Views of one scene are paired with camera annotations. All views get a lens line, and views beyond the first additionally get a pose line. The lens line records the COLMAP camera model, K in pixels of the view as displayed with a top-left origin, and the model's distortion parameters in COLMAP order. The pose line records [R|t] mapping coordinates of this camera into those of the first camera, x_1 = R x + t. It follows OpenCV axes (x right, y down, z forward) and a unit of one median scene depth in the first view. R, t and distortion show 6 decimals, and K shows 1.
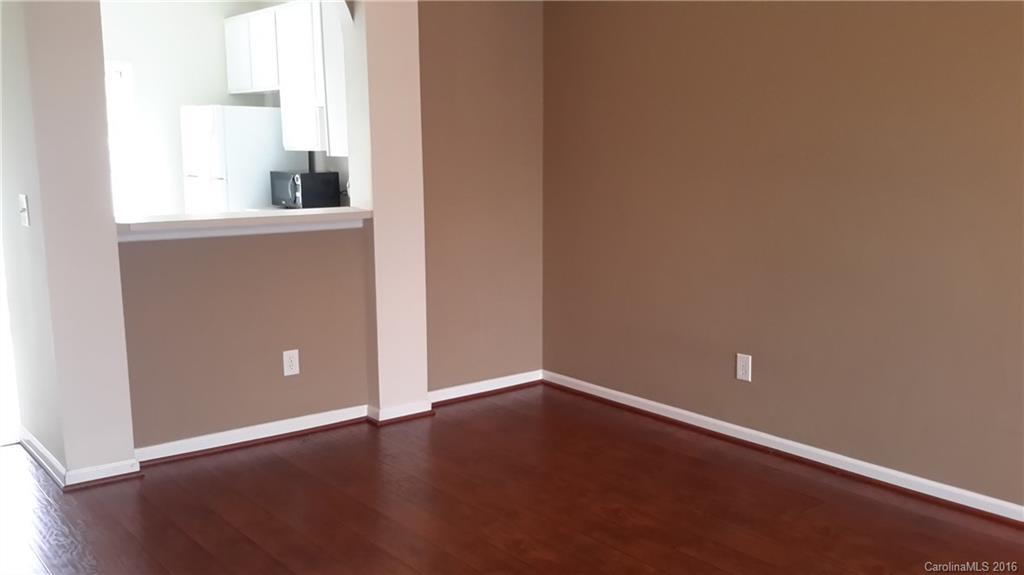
lens RADIAL K [[936.0, 0, 512.3], [0, 936.0, 295.4], [0, 0, 1]] dist [0.117529, -0.254449]
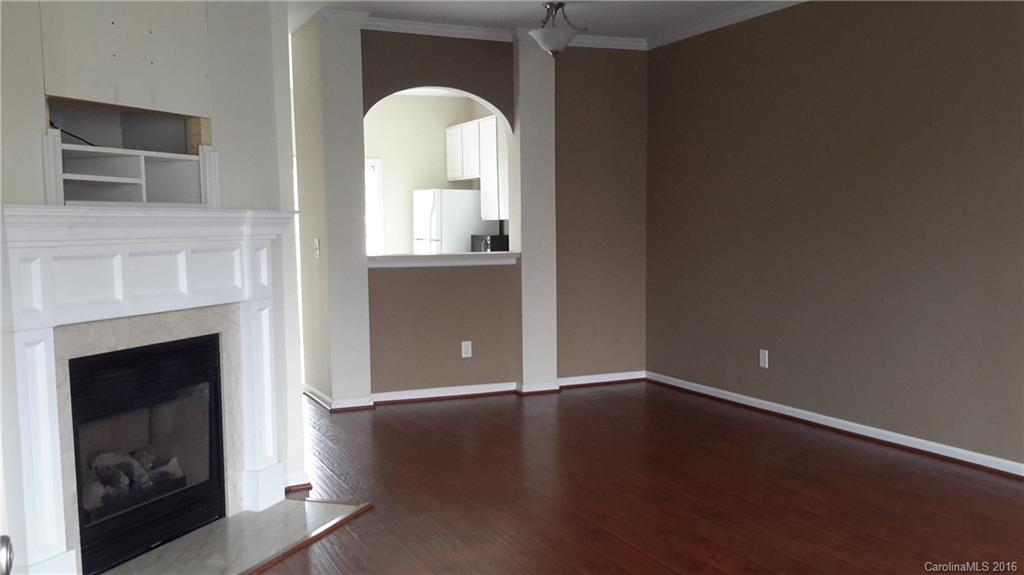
lens RADIAL K [[1019.0, 0, 537.7], [0, 1019.0, 286.4], [0, 0, 1]] dist [0.122480, -0.003692]
pose [[0.973563, 0.006050, -0.228340, 0.250328], [-0.029607, 0.994559, -0.099883, 0.125224], [0.226493, 0.104002, 0.968444, -0.586475]]
